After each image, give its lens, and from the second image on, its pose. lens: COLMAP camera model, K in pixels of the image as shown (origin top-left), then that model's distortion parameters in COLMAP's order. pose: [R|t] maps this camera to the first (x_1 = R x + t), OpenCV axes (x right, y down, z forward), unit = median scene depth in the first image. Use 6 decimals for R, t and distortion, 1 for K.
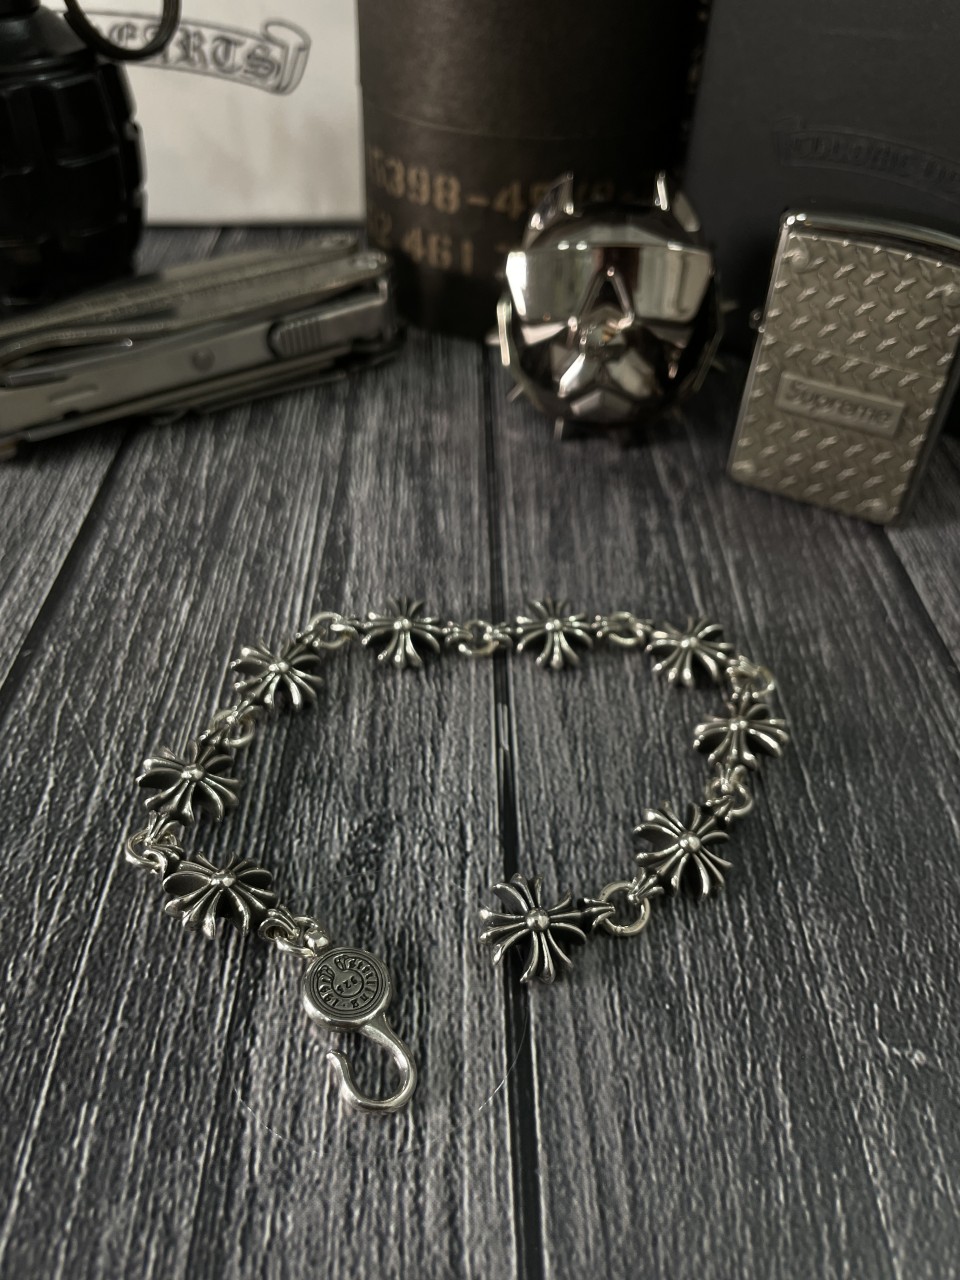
lens RADIAL K [[1000.5, 0, 481.2], [0, 1000.5, 626.8], [0, 0, 1]] dist [0.064278, -0.156776]
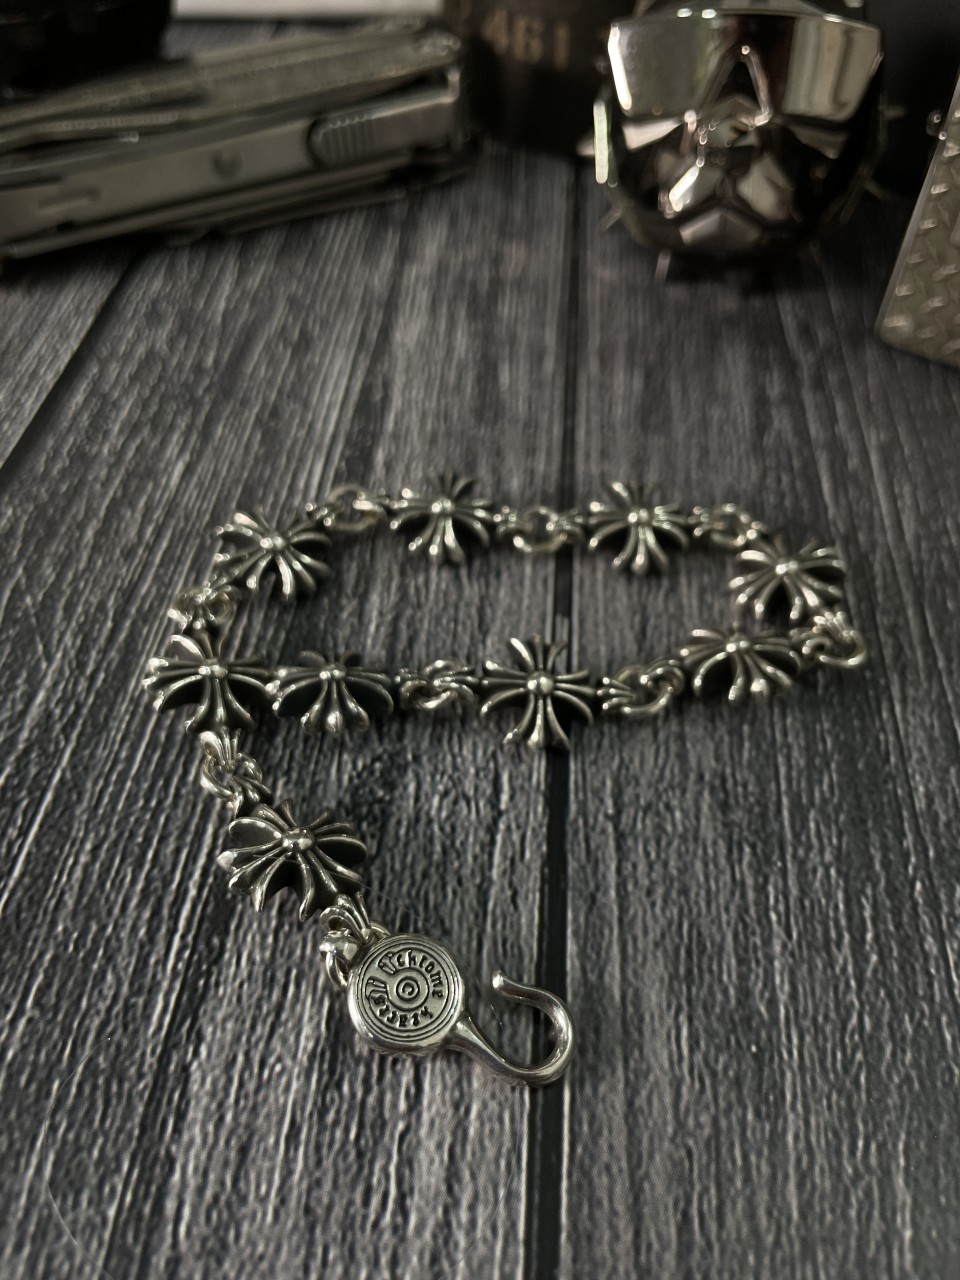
lens RADIAL K [[1000.5, 0, 481.2], [0, 1000.5, 626.8], [0, 0, 1]] dist [0.064278, -0.156776]
pose [[0.995221, 0.062284, -0.075205, 0.019884], [-0.052657, 0.990907, 0.123820, -0.008159], [0.082233, -0.119268, 0.989451, 0.256318]]
